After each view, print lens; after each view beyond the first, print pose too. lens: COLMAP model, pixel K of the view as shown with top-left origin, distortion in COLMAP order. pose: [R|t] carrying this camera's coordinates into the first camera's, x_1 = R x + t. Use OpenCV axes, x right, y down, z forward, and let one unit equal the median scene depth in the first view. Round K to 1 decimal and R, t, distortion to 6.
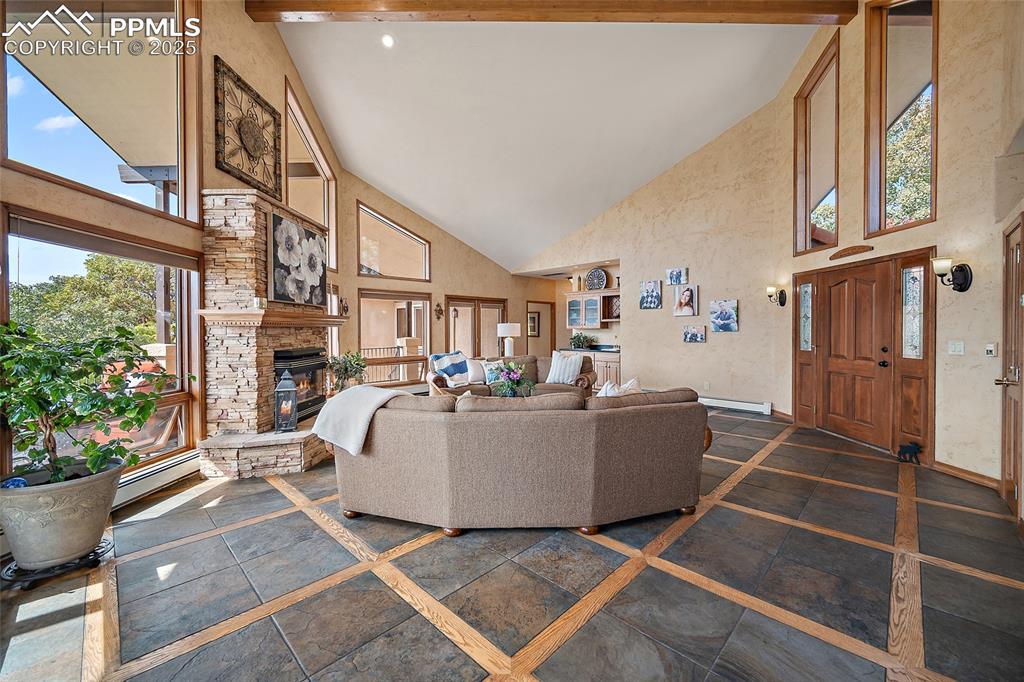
lens RADIAL K [[406.9, 0, 516.8], [0, 406.9, 333.7], [0, 0, 1]] dist [-0.001555, 0.000143]
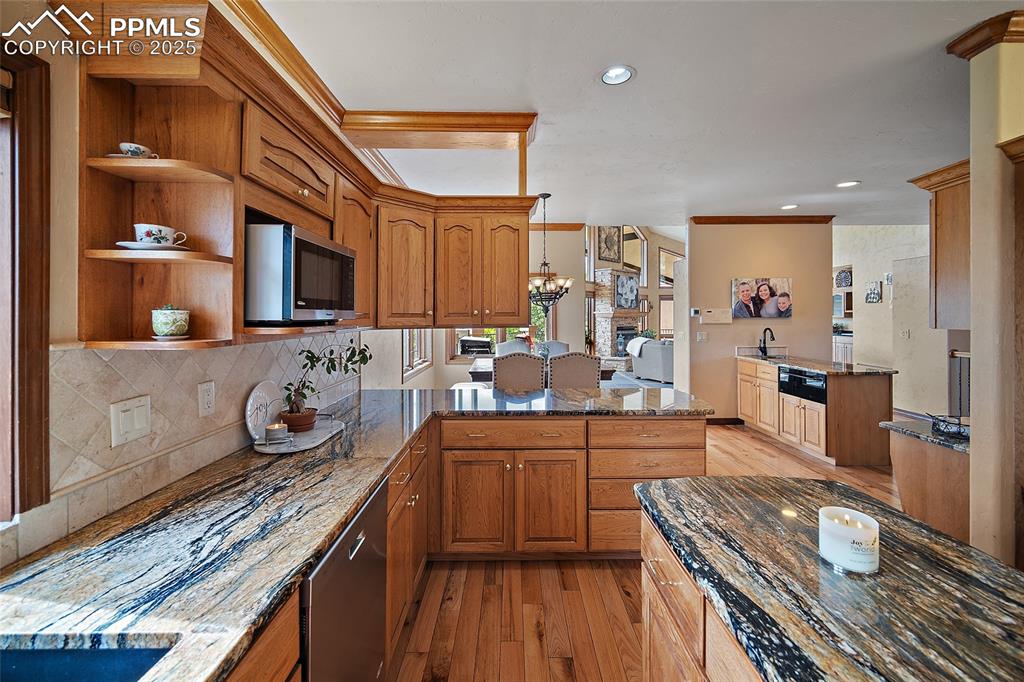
lens RADIAL K [[415.7, 0, 512.6], [0, 415.7, 315.6], [0, 0, 1]] dist [-0.000158, -0.000084]
pose [[0.696798, 0.000459, -0.717267, 0.790183], [-0.007056, 0.999956, -0.006215, -0.007488], [0.717233, 0.009392, 0.696770, -1.243575]]
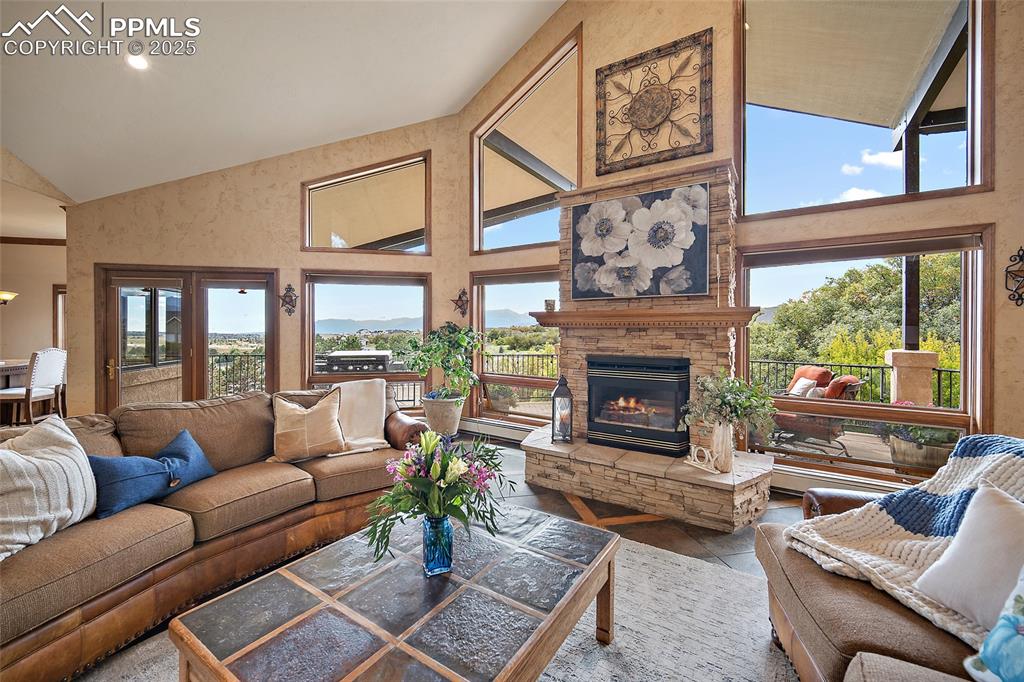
lens RADIAL K [[406.9, 0, 516.8], [0, 406.9, 333.7], [0, 0, 1]] dist [-0.001555, 0.000143]
pose [[-0.539174, 0.009798, -0.842137, 0.237087], [-0.010288, 0.999781, 0.018219, -0.017022], [0.842131, 0.018487, -0.538956, 1.265191]]
